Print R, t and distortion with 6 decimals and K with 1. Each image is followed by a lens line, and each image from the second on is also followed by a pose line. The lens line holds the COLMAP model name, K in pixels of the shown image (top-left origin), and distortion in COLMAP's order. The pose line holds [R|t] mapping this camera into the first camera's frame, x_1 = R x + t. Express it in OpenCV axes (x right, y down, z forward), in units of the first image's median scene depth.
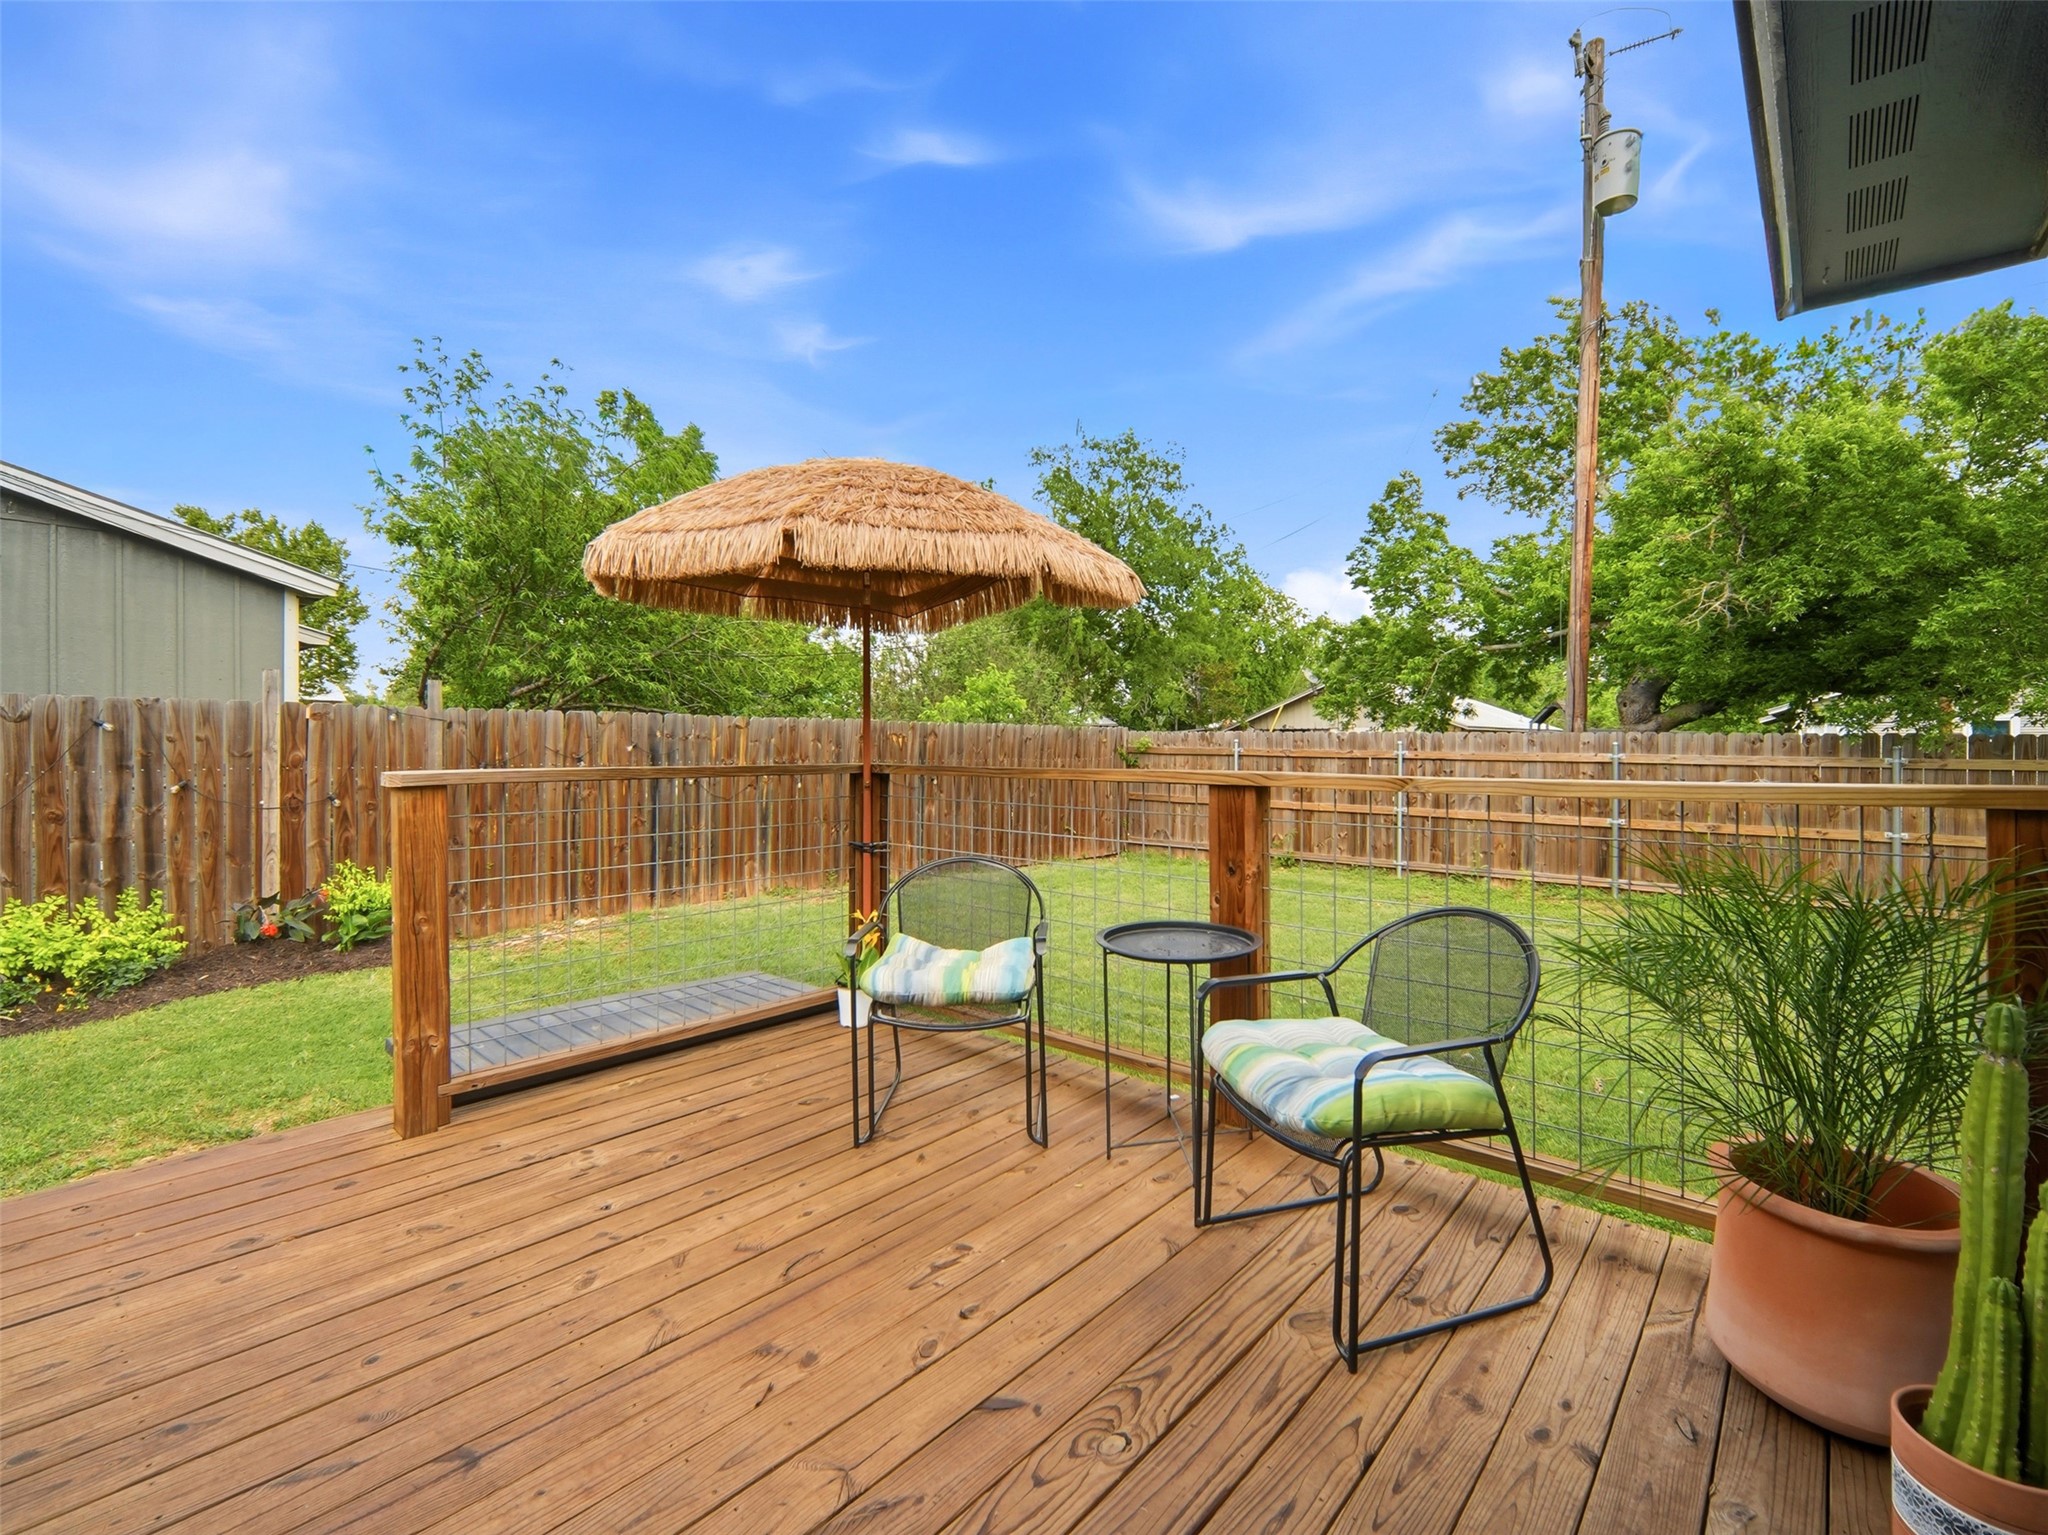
lens RADIAL K [[911.0, 0, 1008.6], [0, 911.0, 761.1], [0, 0, 1]] dist [-0.012794, 0.001184]
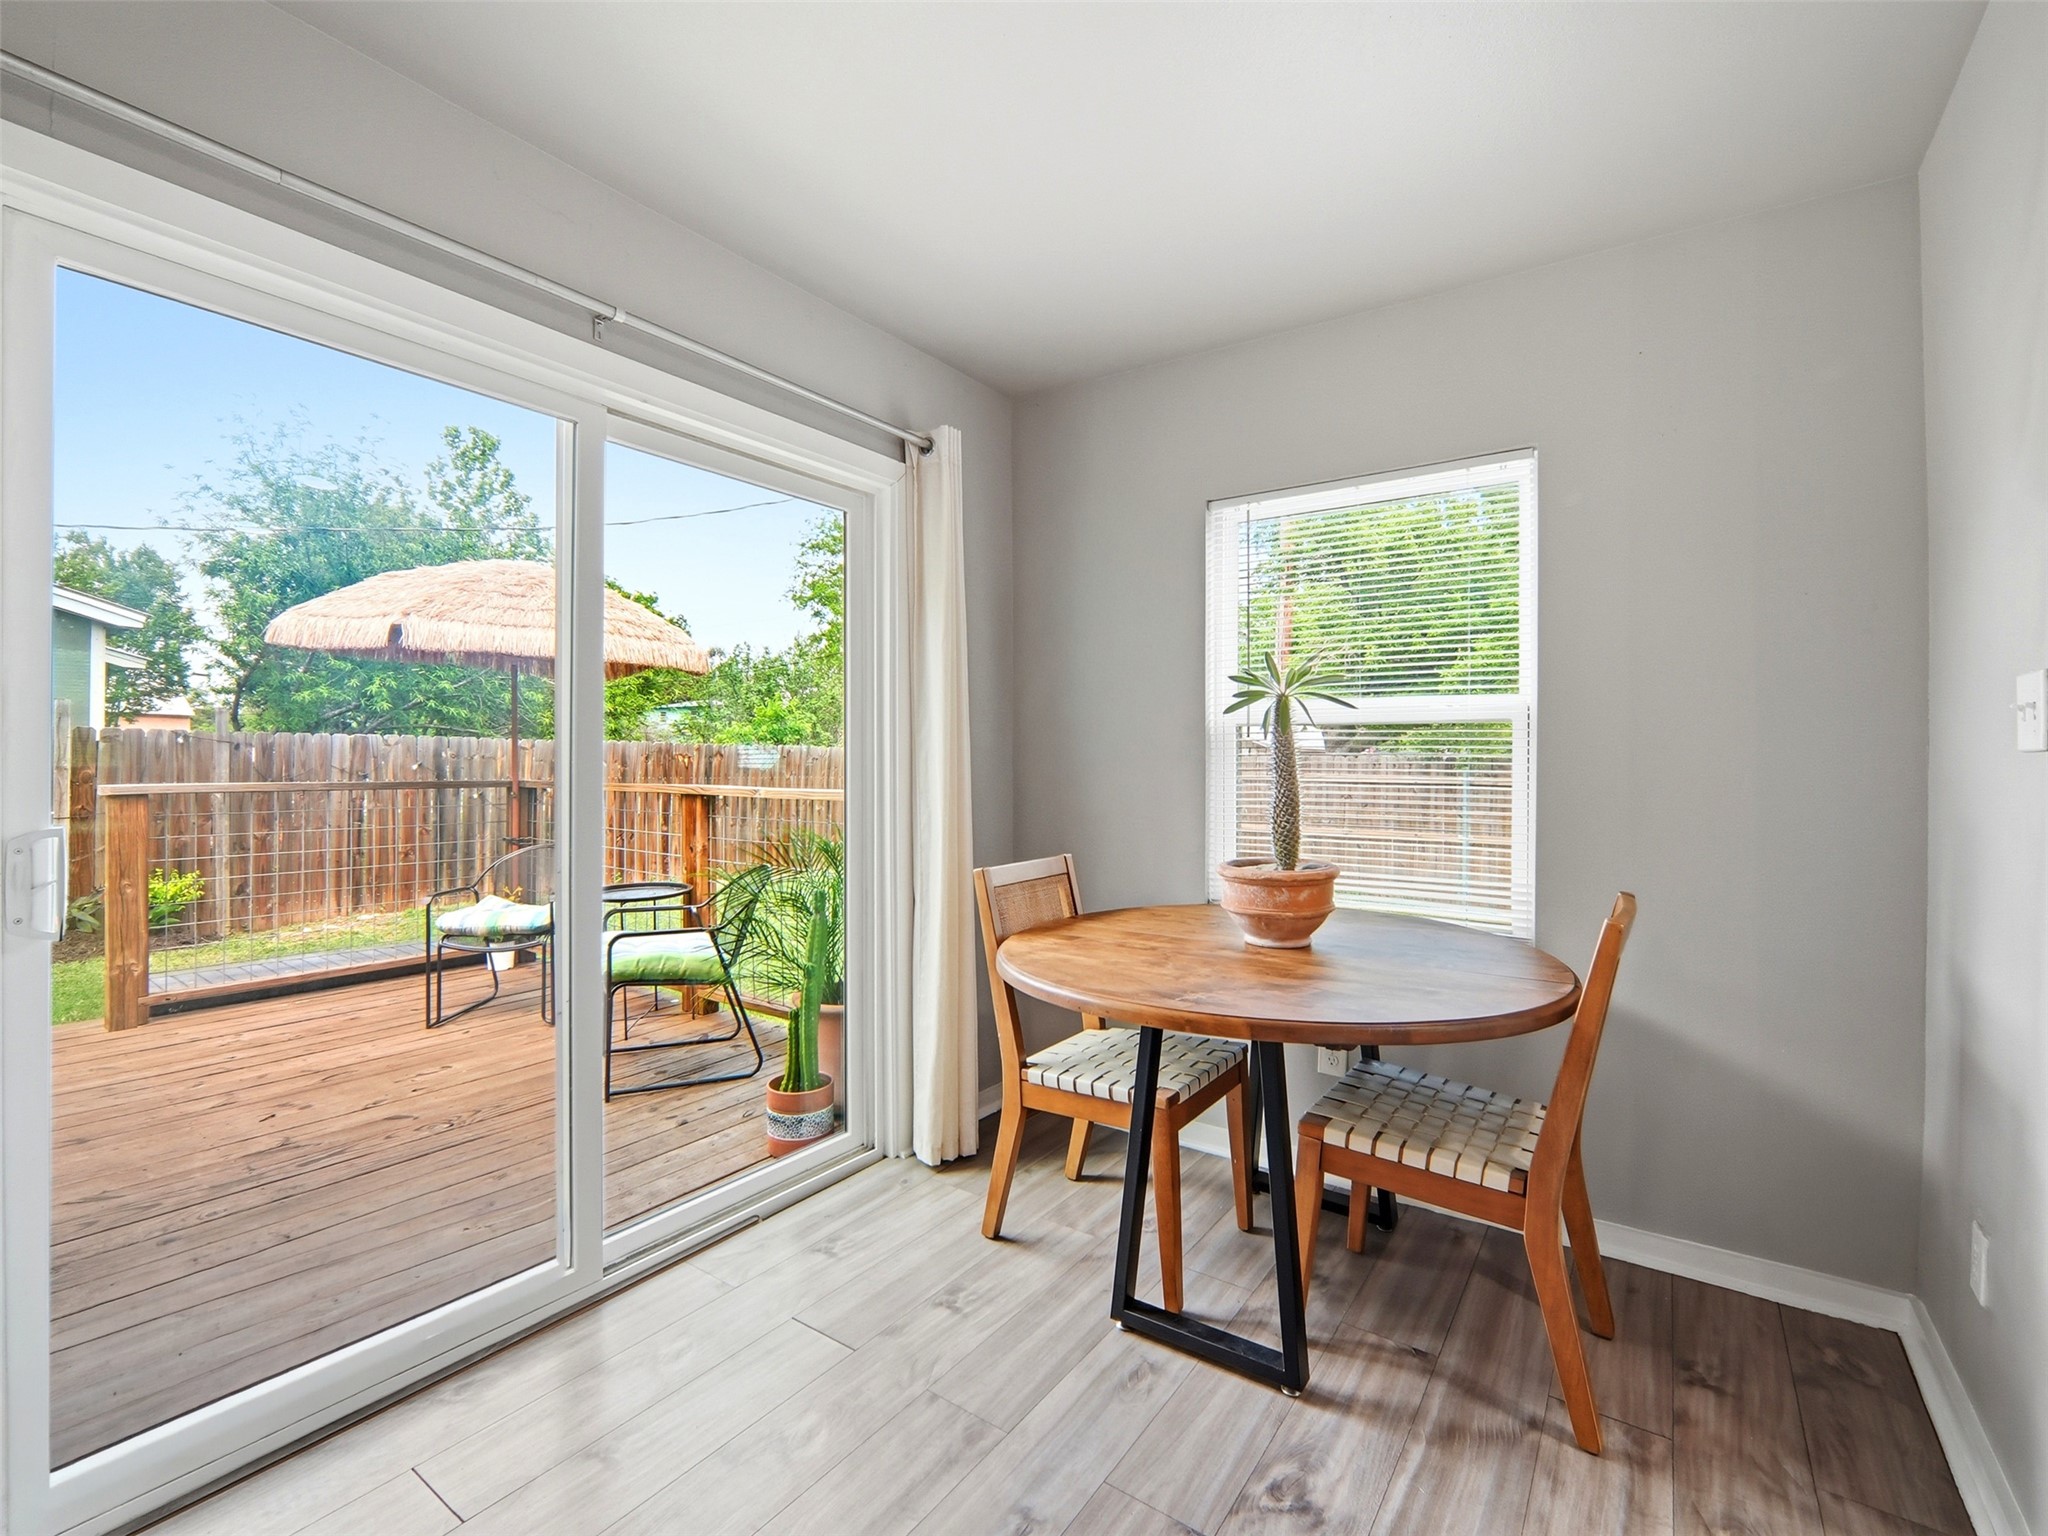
lens RADIAL K [[911.0, 0, 1029.4], [0, 911.0, 765.1], [0, 0, 1]] dist [-0.012794, 0.001184]
pose [[0.994583, 0.002509, 0.103918, 0.247057], [-0.001008, 0.999895, -0.014490, -0.000656], [-0.103943, 0.014307, 0.994480, -0.230479]]
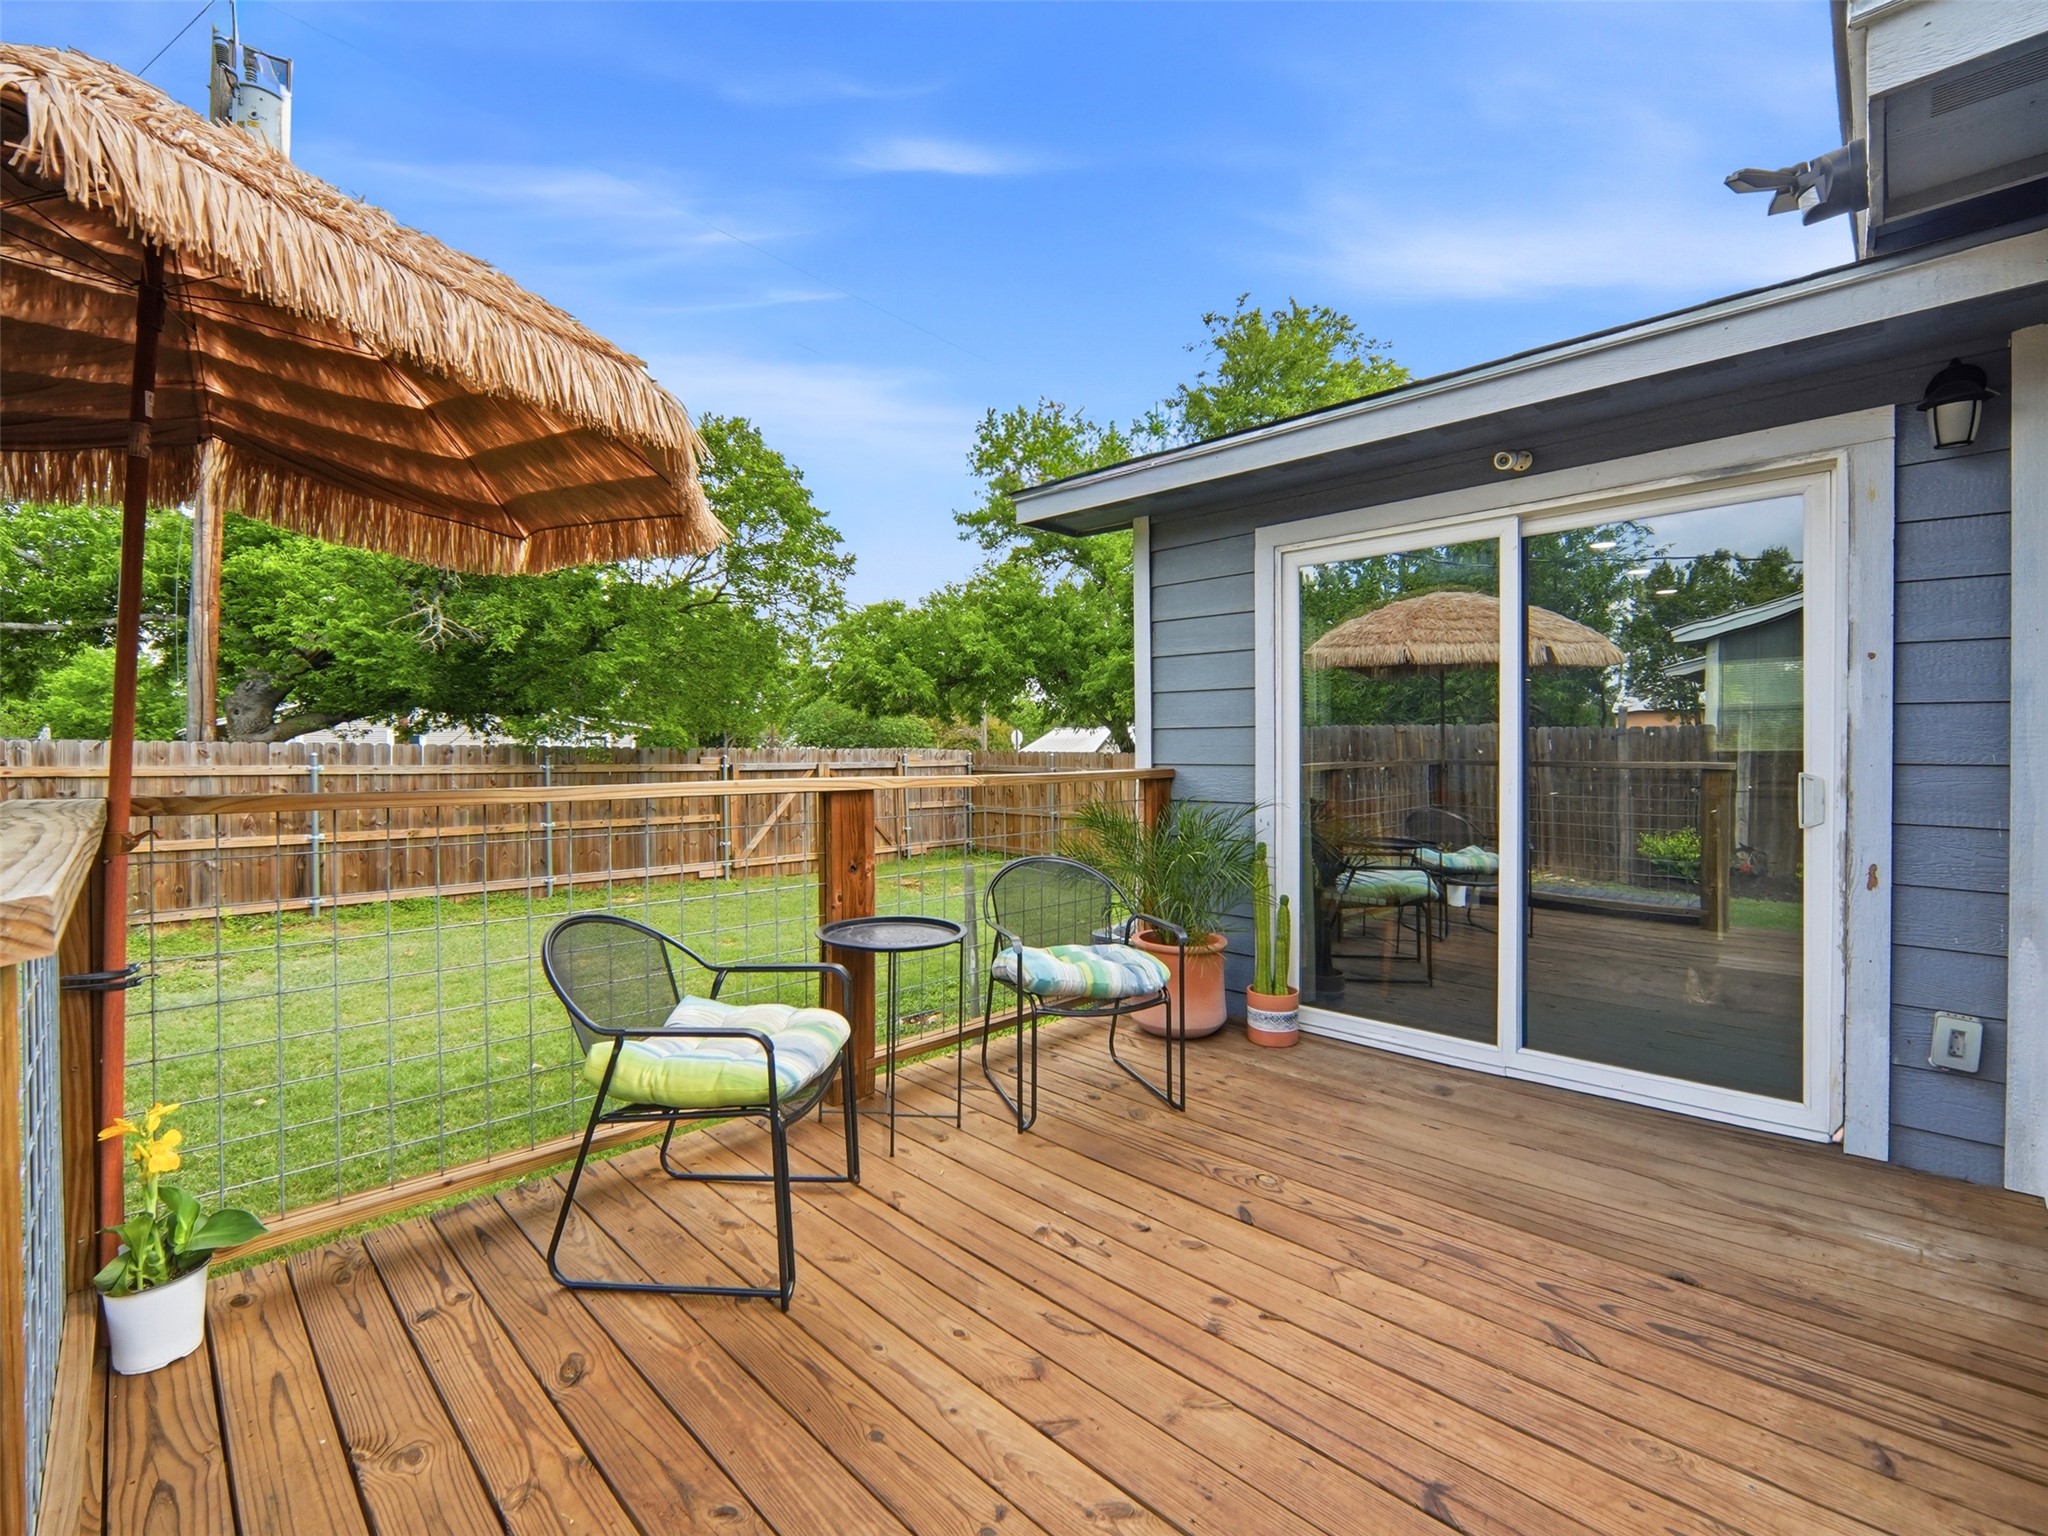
lens RADIAL K [[911.0, 0, 1033.2], [0, 911.0, 753.3], [0, 0, 1]] dist [-0.012794, 0.001184]
pose [[0.043884, -0.000800, 0.999036, -0.318817], [0.022499, 0.999747, -0.000187, -0.004608], [-0.998783, 0.022486, 0.043891, 0.276145]]
